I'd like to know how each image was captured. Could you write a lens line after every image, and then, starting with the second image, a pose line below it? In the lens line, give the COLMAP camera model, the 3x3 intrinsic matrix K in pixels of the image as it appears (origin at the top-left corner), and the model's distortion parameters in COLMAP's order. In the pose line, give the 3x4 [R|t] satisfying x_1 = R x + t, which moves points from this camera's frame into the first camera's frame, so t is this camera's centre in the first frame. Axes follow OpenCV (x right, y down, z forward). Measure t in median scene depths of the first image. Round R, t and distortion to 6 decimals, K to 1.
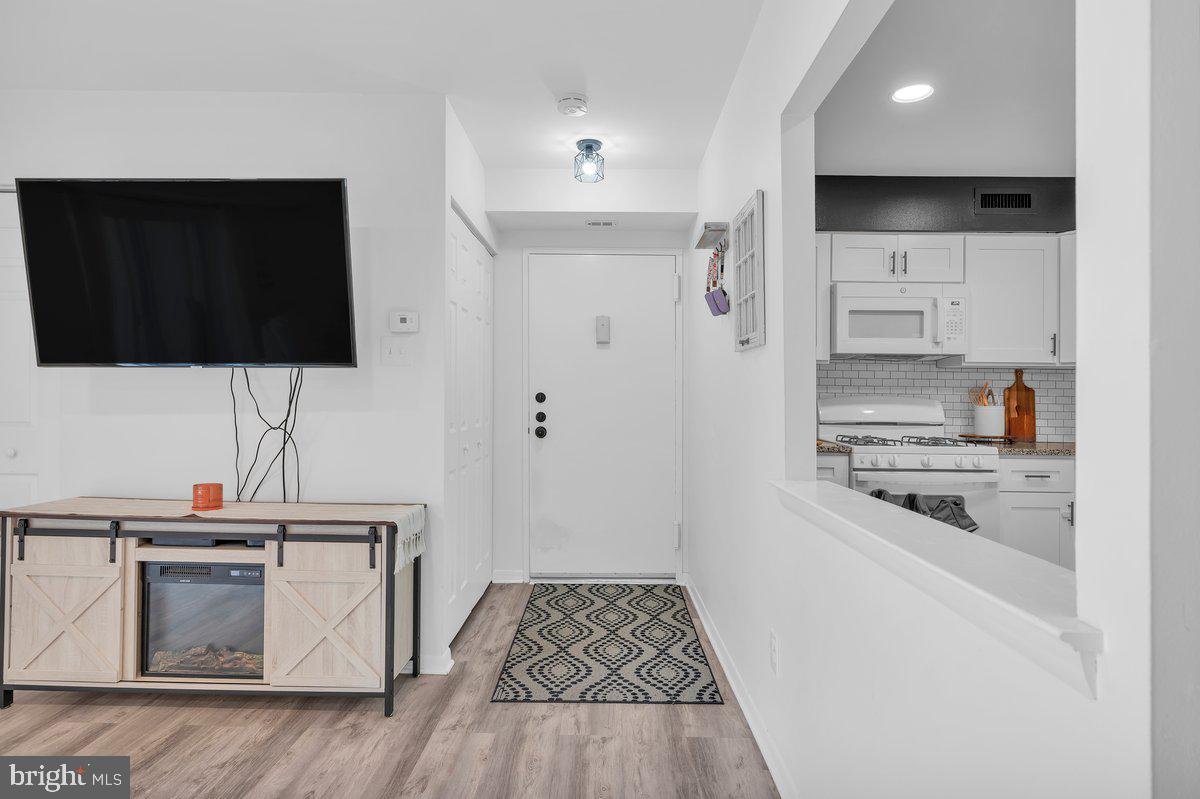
lens RADIAL K [[663.3, 0, 595.8], [0, 663.3, 386.8], [0, 0, 1]] dist [0.006322, 0.002153]
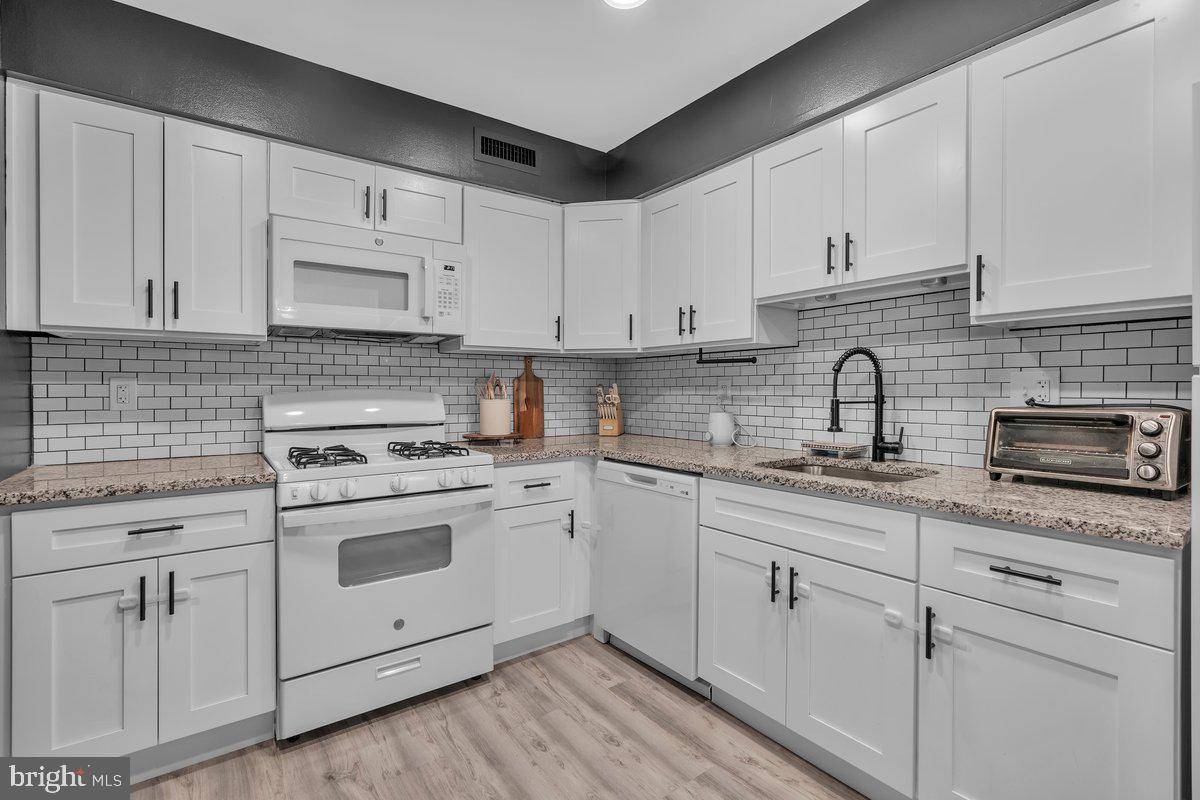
lens RADIAL K [[550.0, 0, 602.6], [0, 550.0, 393.9], [0, 0, 1]] dist [-0.017549, 0.004477]
pose [[0.804631, -0.019433, 0.593458, 0.296116], [-0.001188, 0.999410, 0.034336, -0.001999], [-0.593774, -0.028333, 0.804133, 0.370025]]
